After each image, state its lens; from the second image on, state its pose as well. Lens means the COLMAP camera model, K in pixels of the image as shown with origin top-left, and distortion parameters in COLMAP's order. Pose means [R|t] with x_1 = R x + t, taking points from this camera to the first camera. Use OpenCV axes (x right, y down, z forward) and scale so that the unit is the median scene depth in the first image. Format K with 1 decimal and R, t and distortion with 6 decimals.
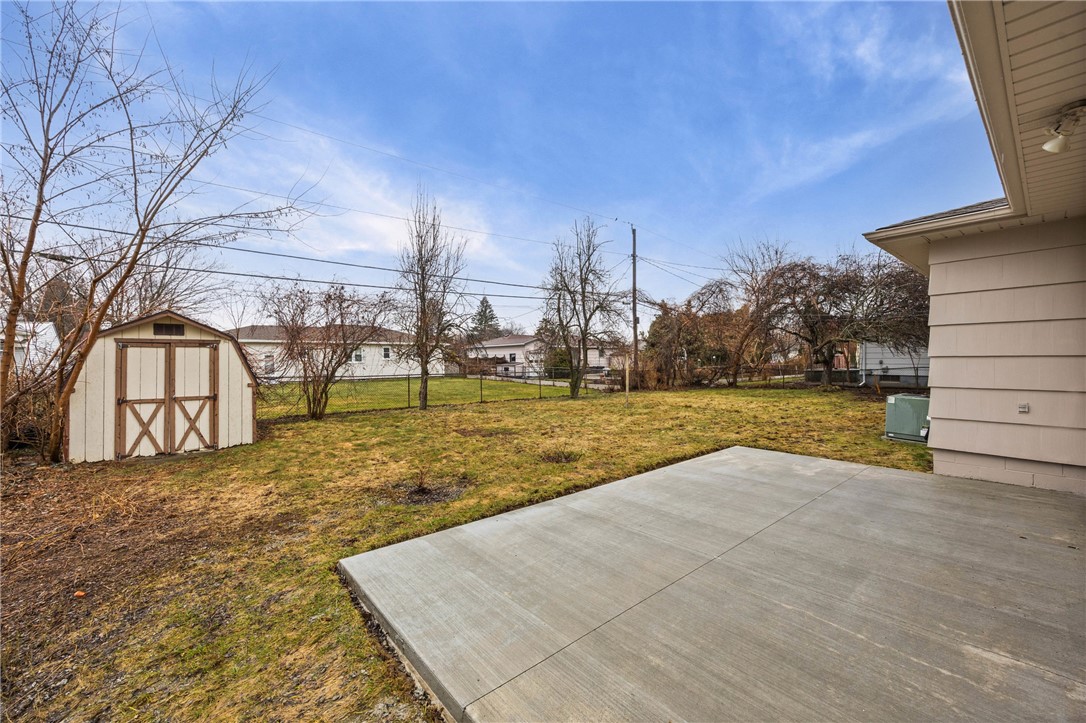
lens RADIAL K [[424.4, 0, 543.9], [0, 424.4, 359.3], [0, 0, 1]] dist [-0.000778, -0.000008]
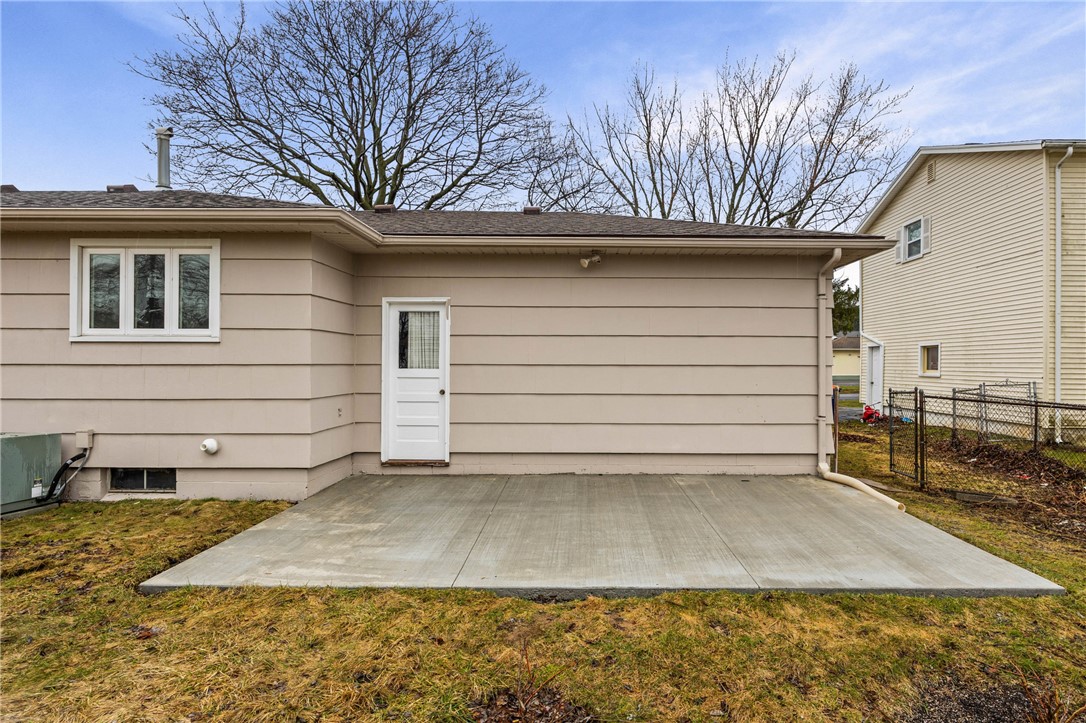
lens RADIAL K [[600.4, 0, 592.5], [0, 600.4, 365.4], [0, 0, 1]] dist [-0.005623, -0.001673]
pose [[-0.777292, 0.001346, 0.629139, -0.428966], [0.002513, 0.999996, 0.000966, -0.000525], [-0.629135, 0.002332, -0.777292, 2.232555]]
